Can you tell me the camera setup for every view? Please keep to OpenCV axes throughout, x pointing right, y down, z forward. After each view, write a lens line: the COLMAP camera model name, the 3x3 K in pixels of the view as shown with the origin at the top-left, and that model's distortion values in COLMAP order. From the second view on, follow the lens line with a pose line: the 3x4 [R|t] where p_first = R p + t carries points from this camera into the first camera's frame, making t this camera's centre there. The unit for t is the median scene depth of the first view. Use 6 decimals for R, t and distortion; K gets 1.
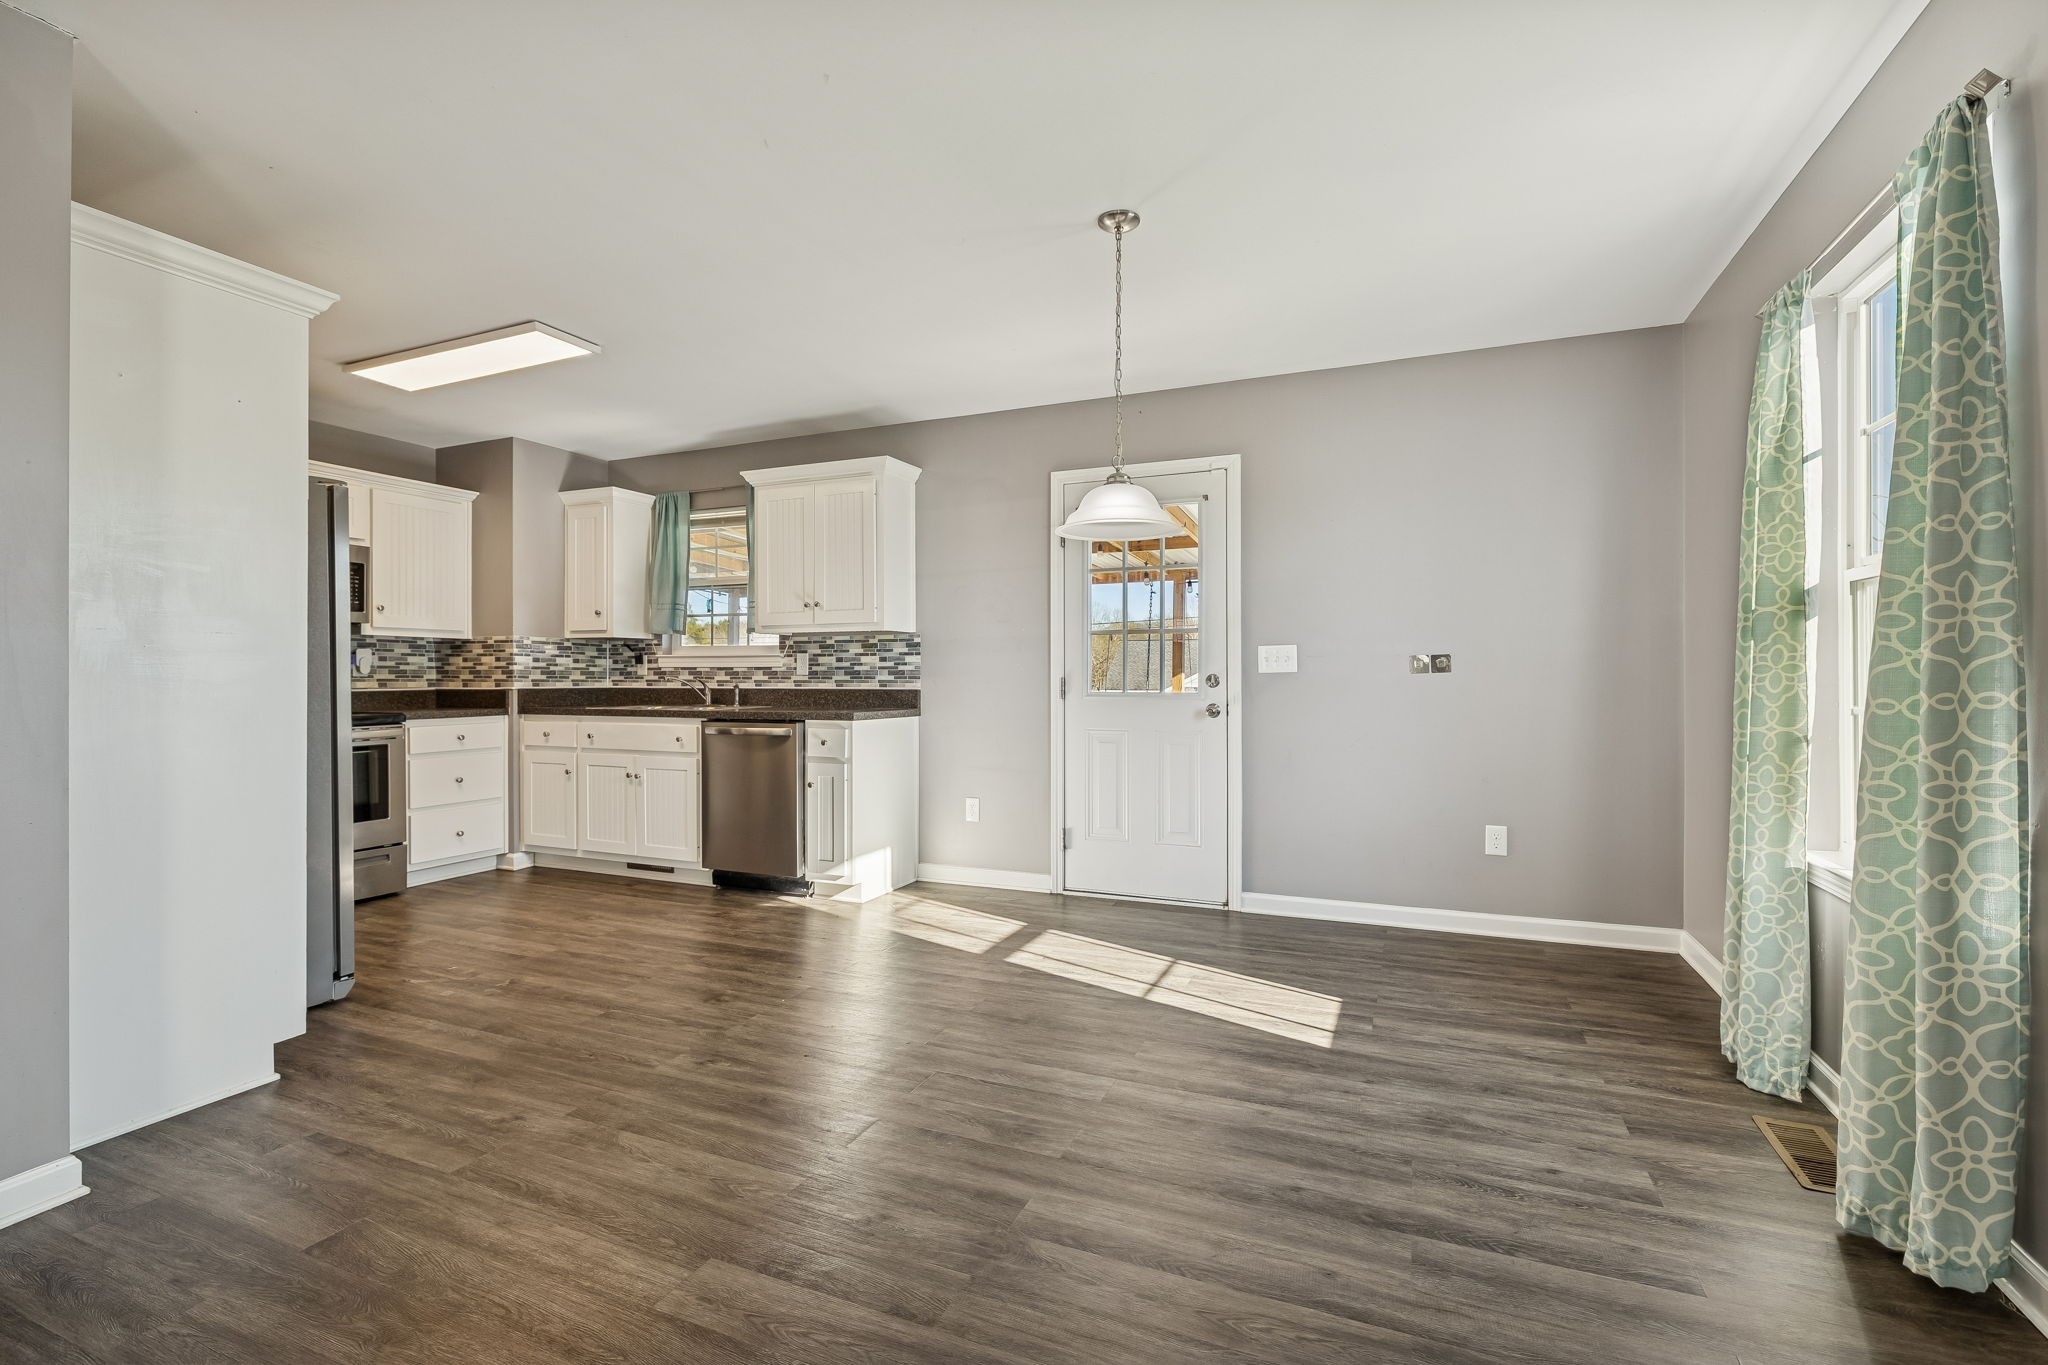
lens RADIAL K [[892.6, 0, 1029.7], [0, 892.6, 677.2], [0, 0, 1]] dist [-0.005017, -0.000028]
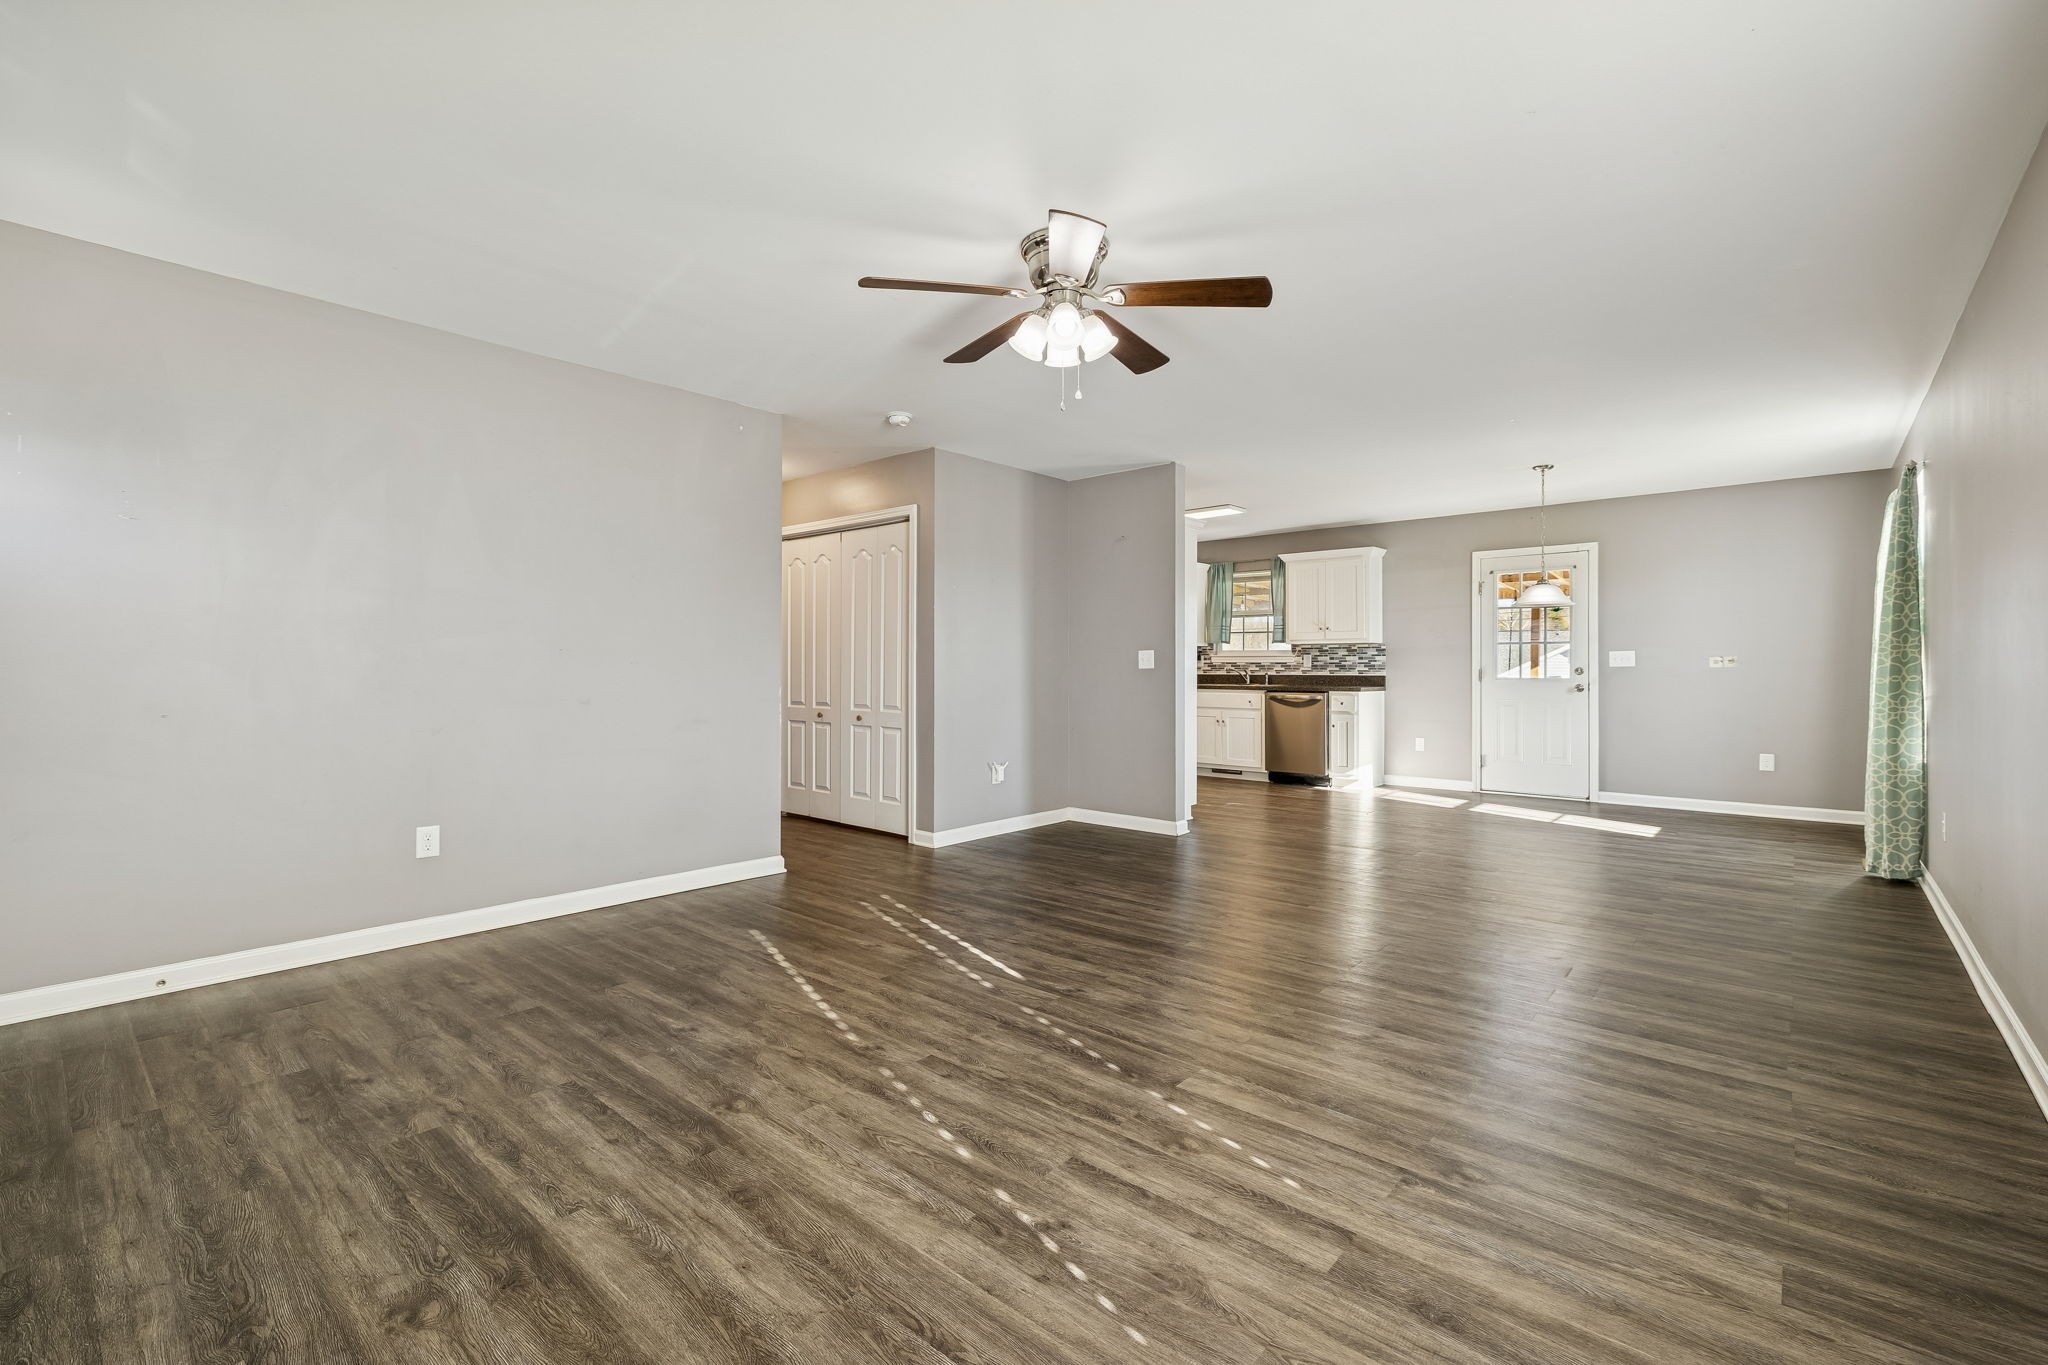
lens RADIAL K [[865.5, 0, 1045.8], [0, 865.5, 664.8], [0, 0, 1]] dist [0.001427, -0.000918]
pose [[0.953191, 0.001603, -0.302365, -0.281280], [-0.002612, 0.999992, -0.002934, -0.000972], [0.302358, 0.003586, 0.953188, -0.944154]]
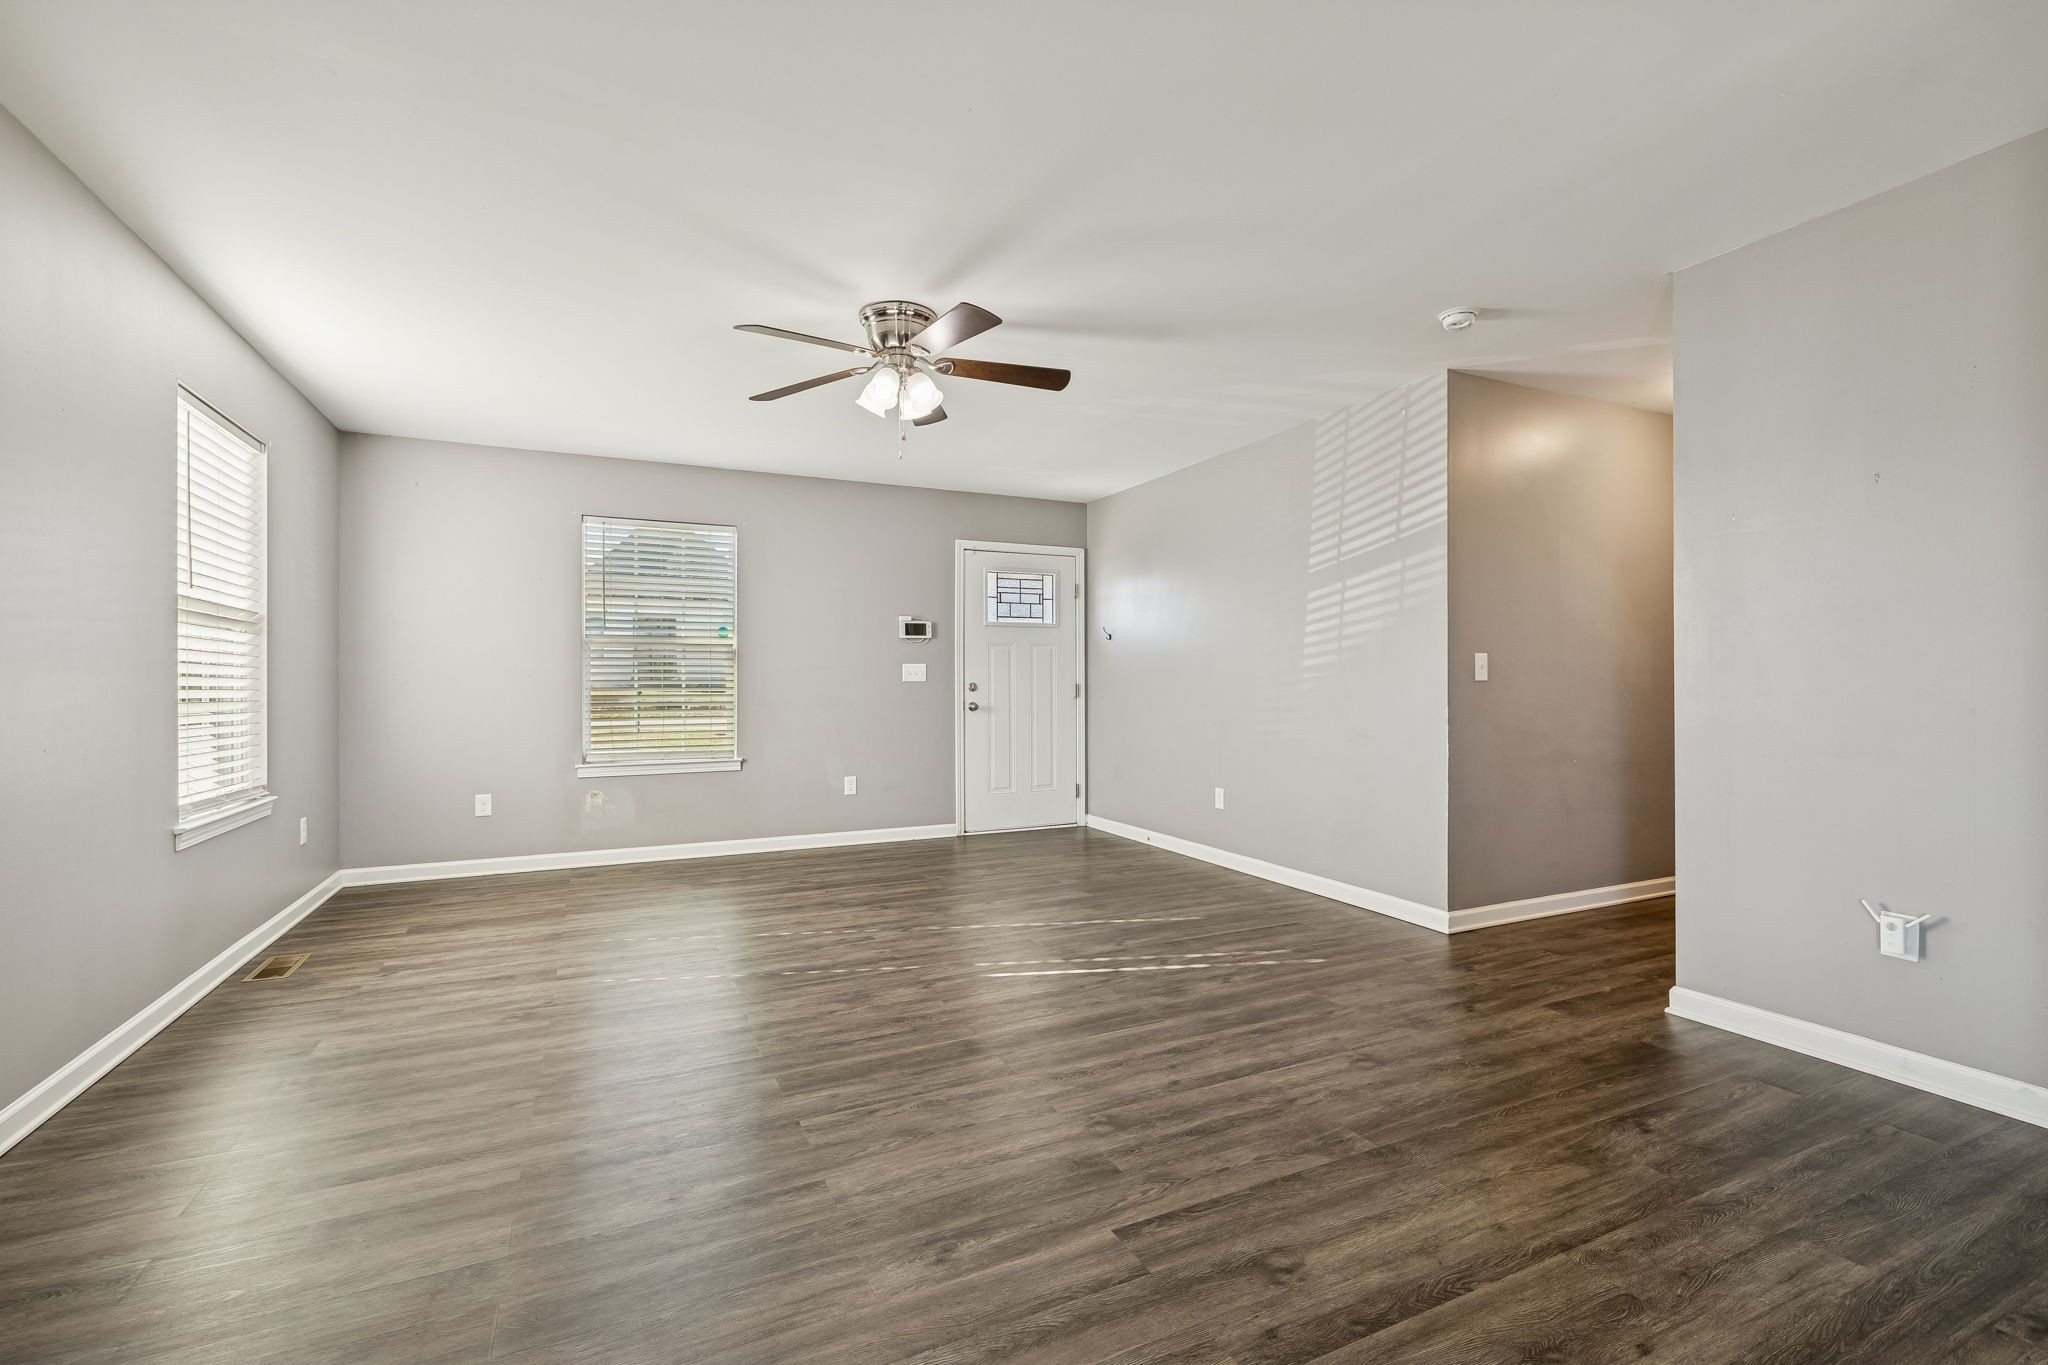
lens RADIAL K [[892.6, 0, 1031.0], [0, 892.6, 686.1], [0, 0, 1]] dist [-0.005017, -0.000028]
pose [[-0.652450, 0.005135, -0.757814, 0.055838], [0.003969, 0.999986, 0.003359, 0.000649], [0.757821, -0.000817, -0.652462, 0.312747]]
